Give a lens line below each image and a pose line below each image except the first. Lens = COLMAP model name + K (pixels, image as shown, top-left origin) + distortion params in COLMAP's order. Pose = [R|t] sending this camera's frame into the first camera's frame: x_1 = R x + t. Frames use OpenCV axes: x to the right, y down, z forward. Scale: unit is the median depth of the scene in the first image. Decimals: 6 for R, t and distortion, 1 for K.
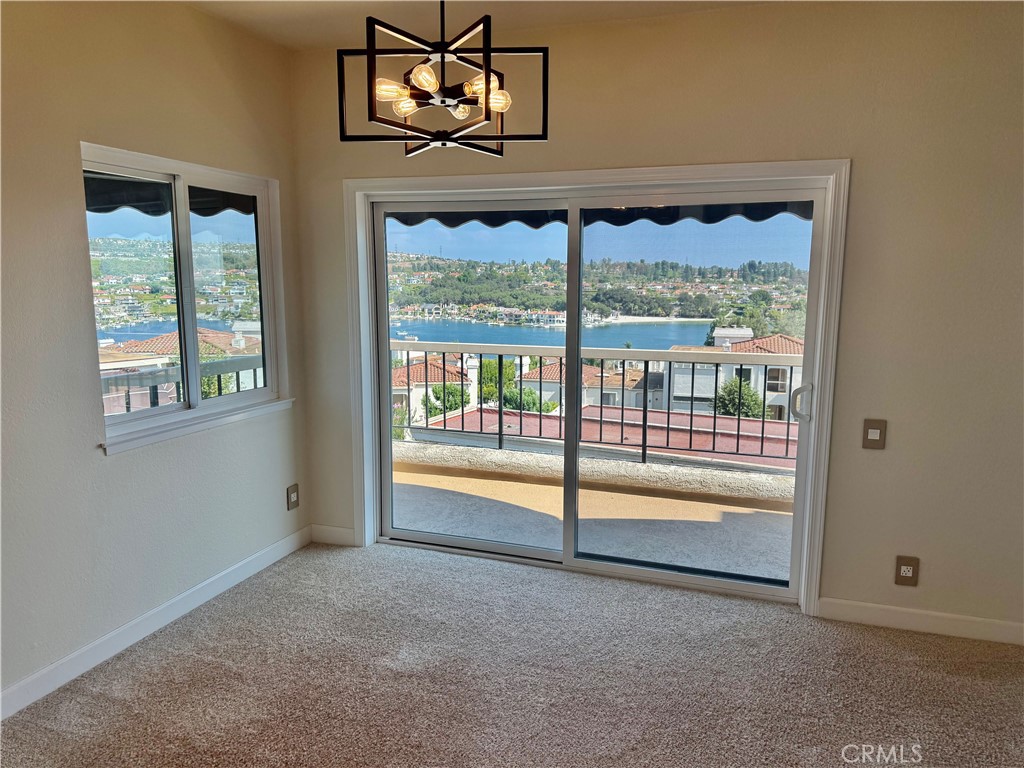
lens RADIAL K [[726.9, 0, 512.0], [0, 726.9, 384.0], [0, 0, 1]] dist [0.128488, -0.157032]
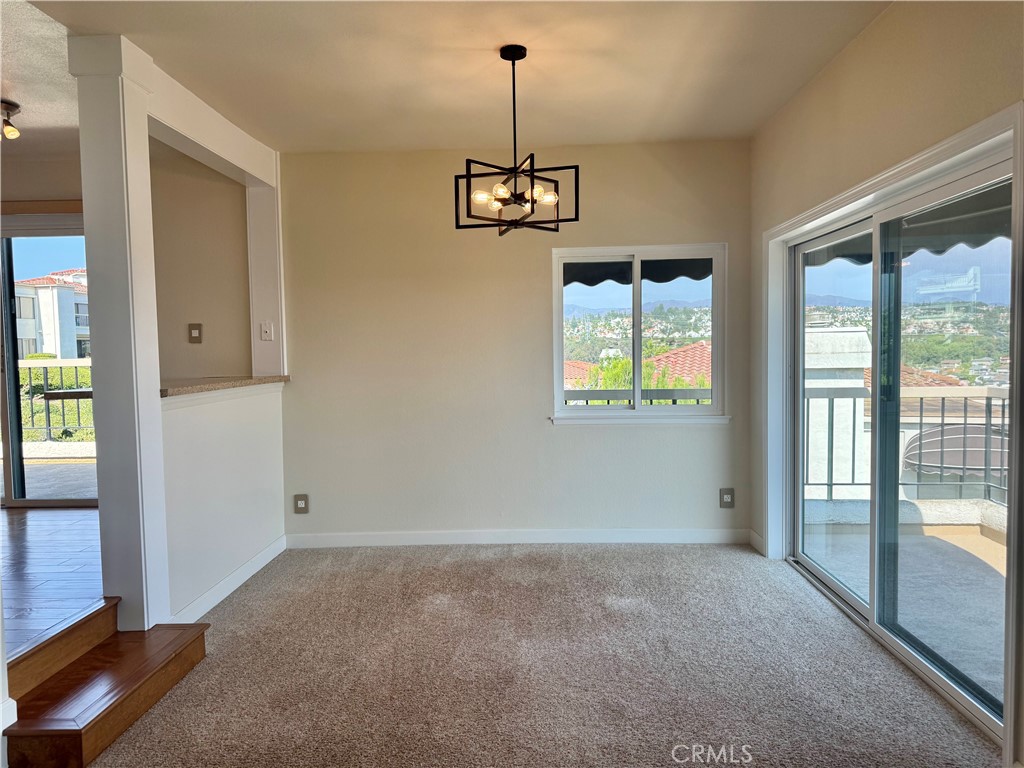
lens RADIAL K [[761.7, 0, 512.0], [0, 761.7, 384.0], [0, 0, 1]] dist [0.058797, -0.046051]
pose [[0.294440, 0.046744, -0.954526, 0.980512], [-0.119454, 0.992770, 0.011770, -0.007550], [0.948175, 0.110556, 0.297895, 0.325699]]
